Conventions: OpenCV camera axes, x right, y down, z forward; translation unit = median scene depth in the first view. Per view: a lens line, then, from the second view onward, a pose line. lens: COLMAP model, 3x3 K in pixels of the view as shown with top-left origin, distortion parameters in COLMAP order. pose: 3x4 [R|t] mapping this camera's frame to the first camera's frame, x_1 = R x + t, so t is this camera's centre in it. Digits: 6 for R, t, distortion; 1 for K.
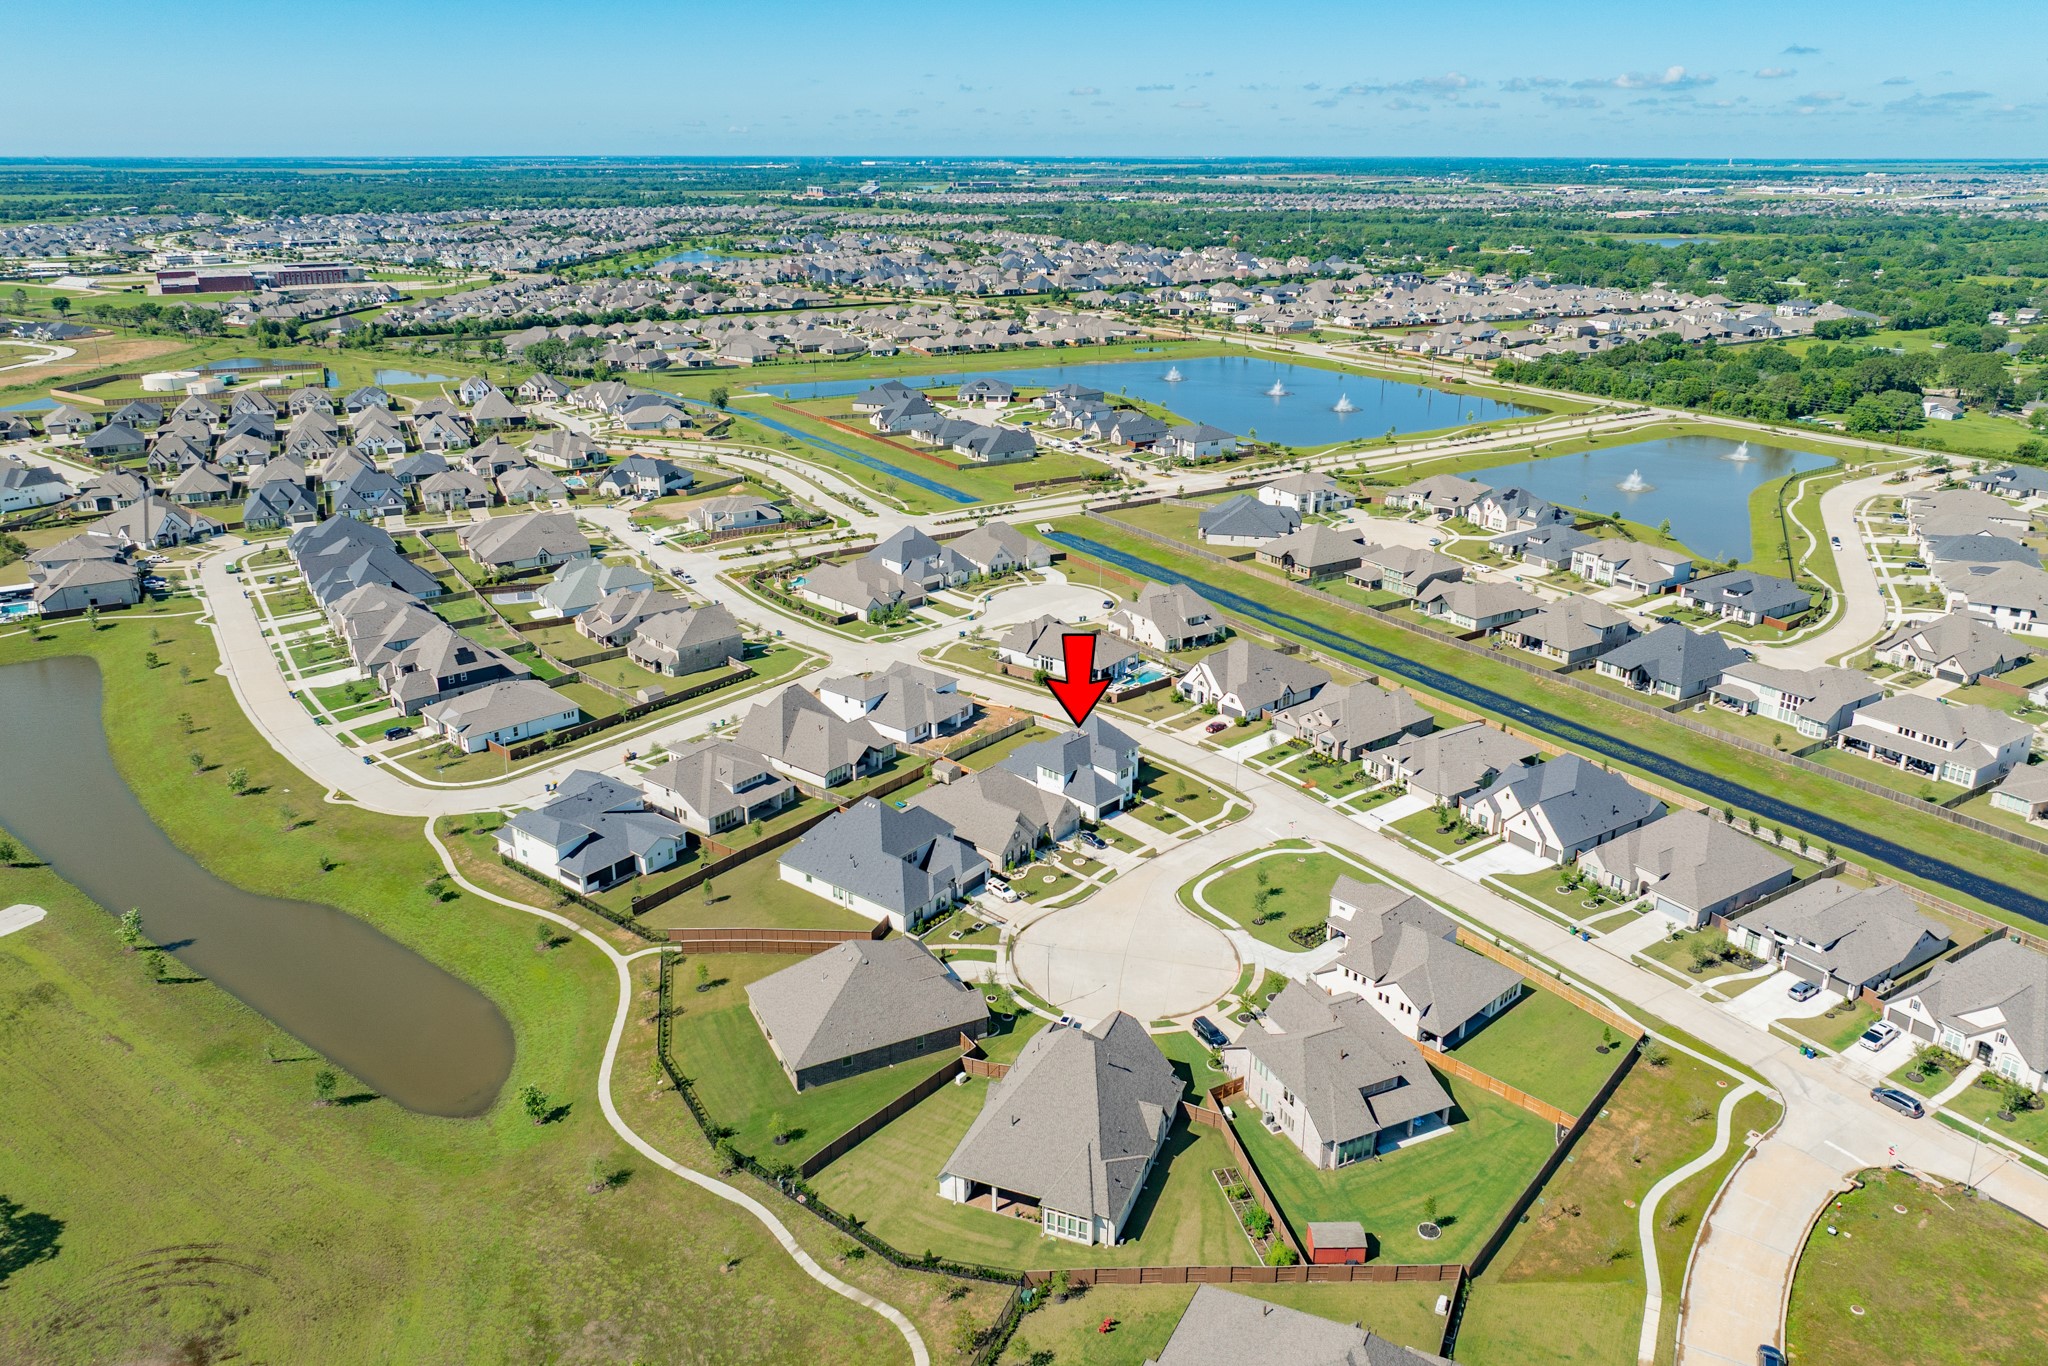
lens RADIAL K [[1432.8, 0, 1021.7], [0, 1432.8, 619.3], [0, 0, 1]] dist [0.001498, -0.004148]
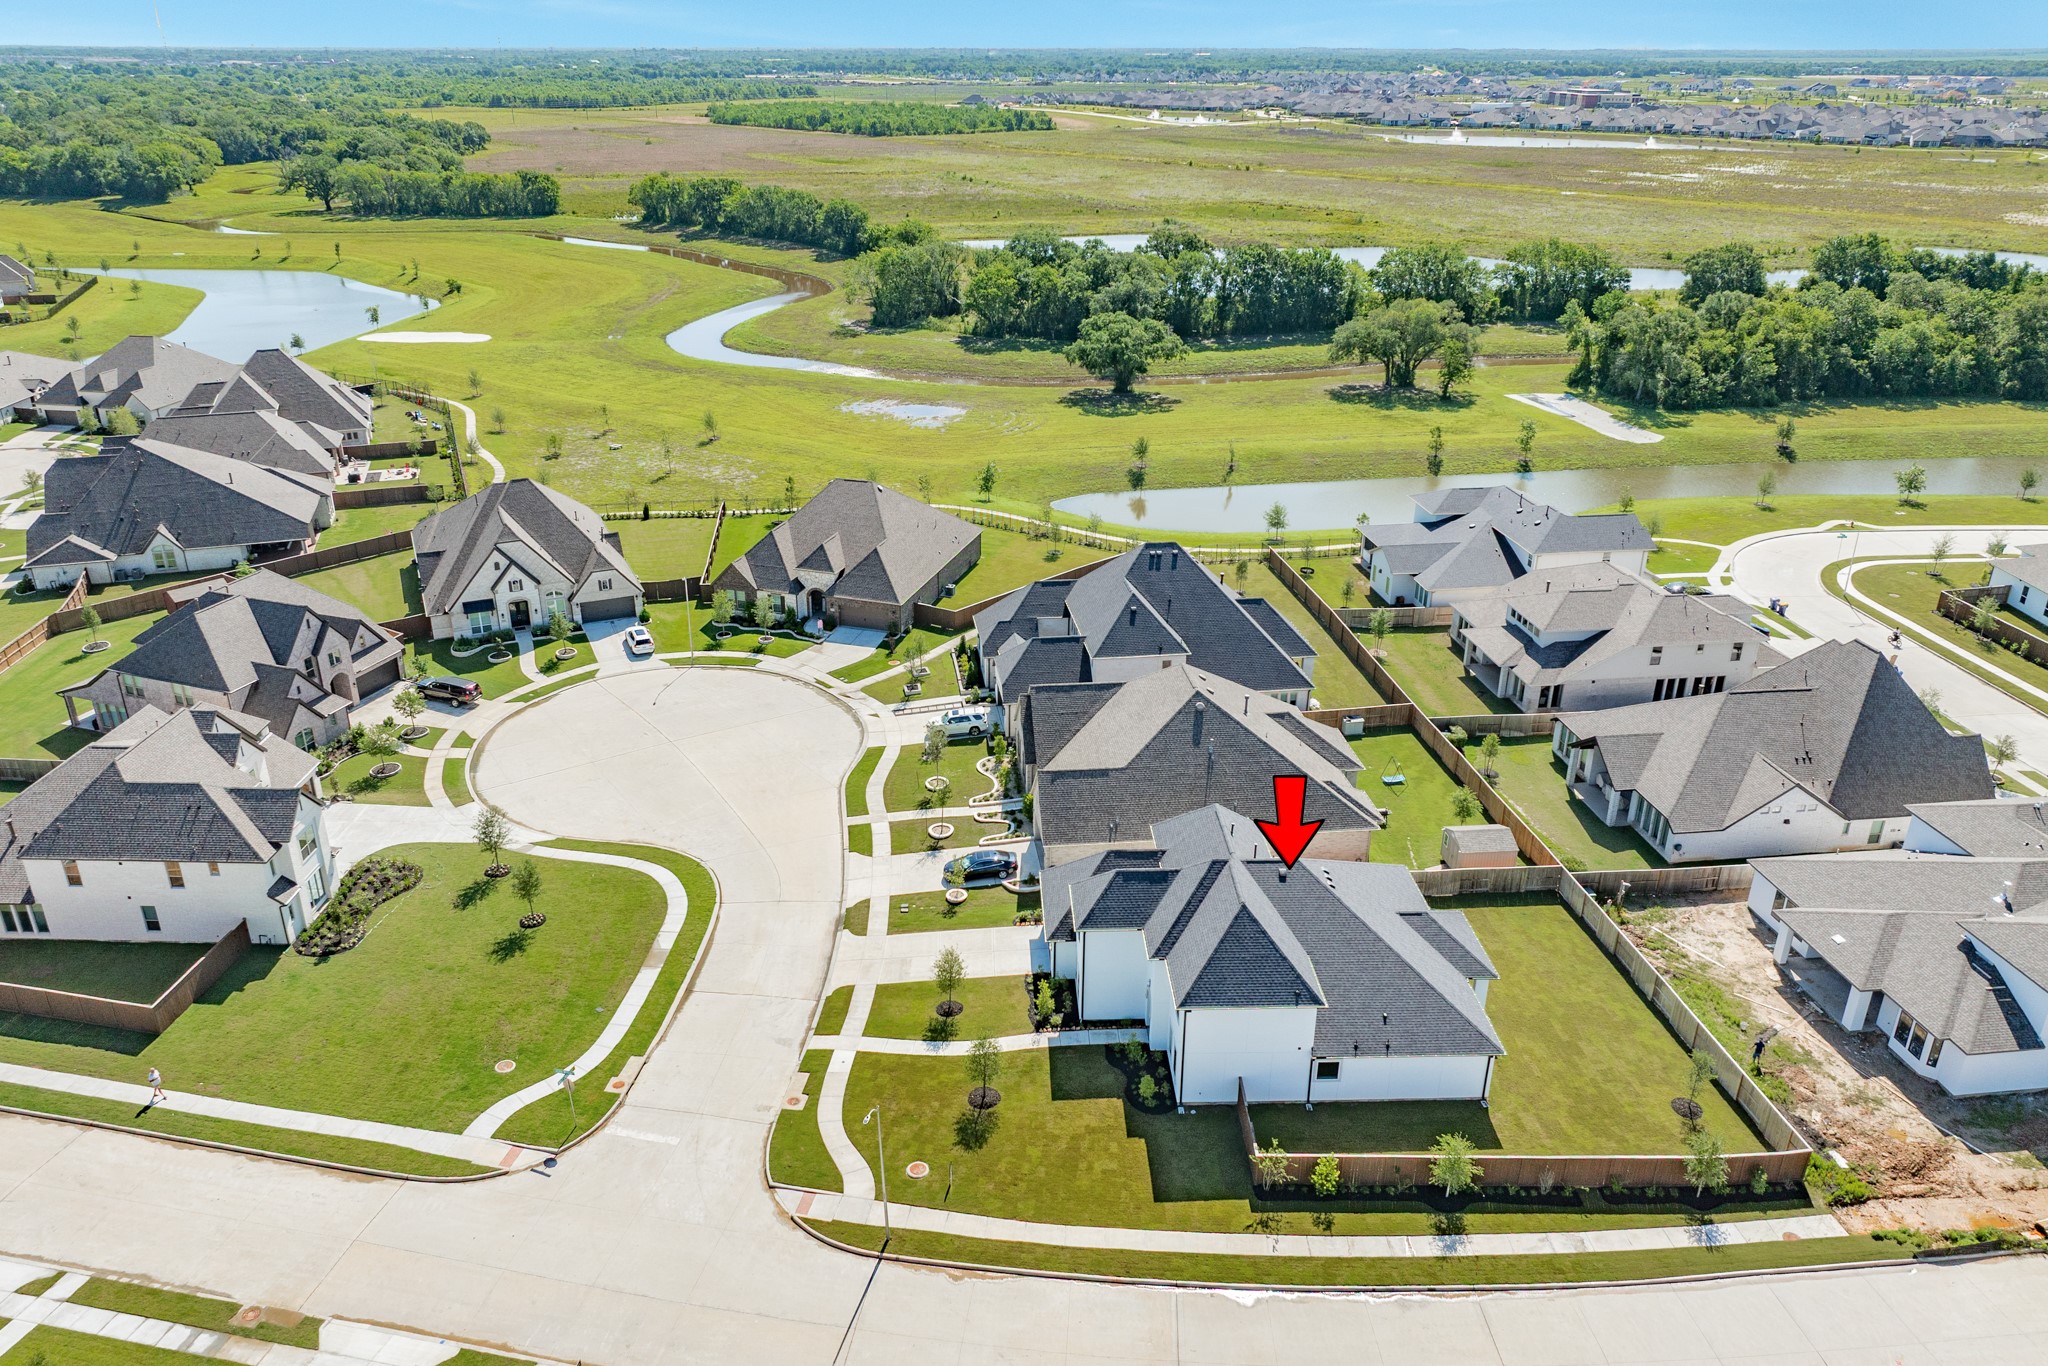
lens RADIAL K [[1438.7, 0, 1003.4], [0, 1438.7, 676.3], [0, 0, 1]] dist [-0.002618, 0.000802]
pose [[-0.701857, 0.284782, -0.652914, 0.292614], [-0.223968, 0.781891, 0.581795, -0.135096], [0.676192, 0.554568, -0.484994, 1.121044]]
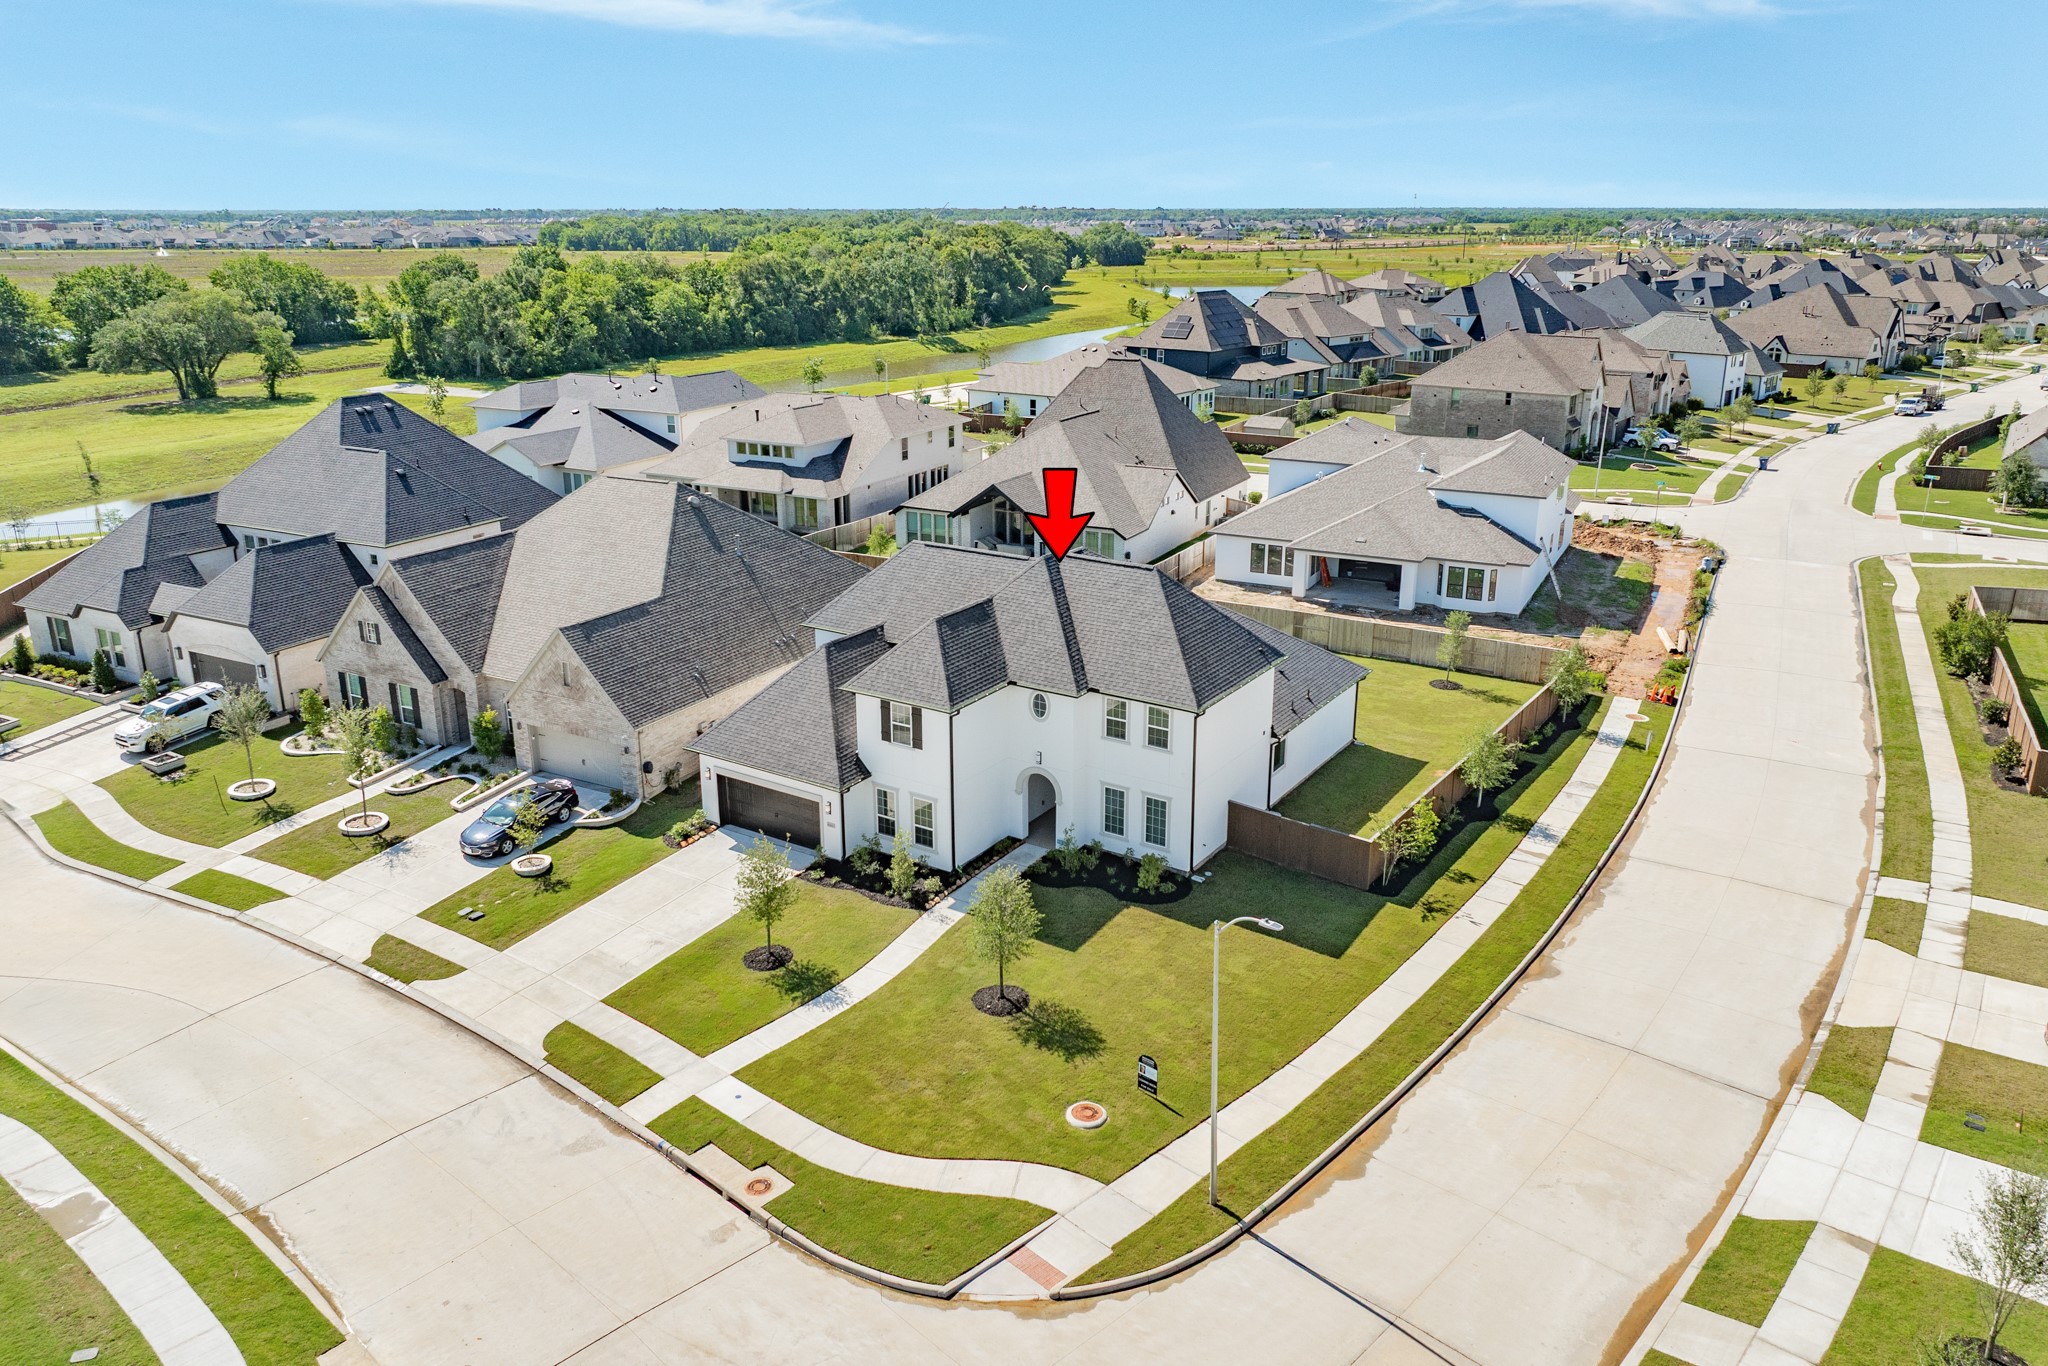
lens RADIAL K [[1442.9, 0, 1024.0], [0, 1442.9, 683.0], [0, 0, 1]] dist [-0.003765, 0.002966]
pose [[0.187645, 0.307434, -0.932885, 0.273313], [-0.303938, 0.921316, 0.242486, 0.044260], [0.934029, 0.238038, 0.266322, 0.957308]]
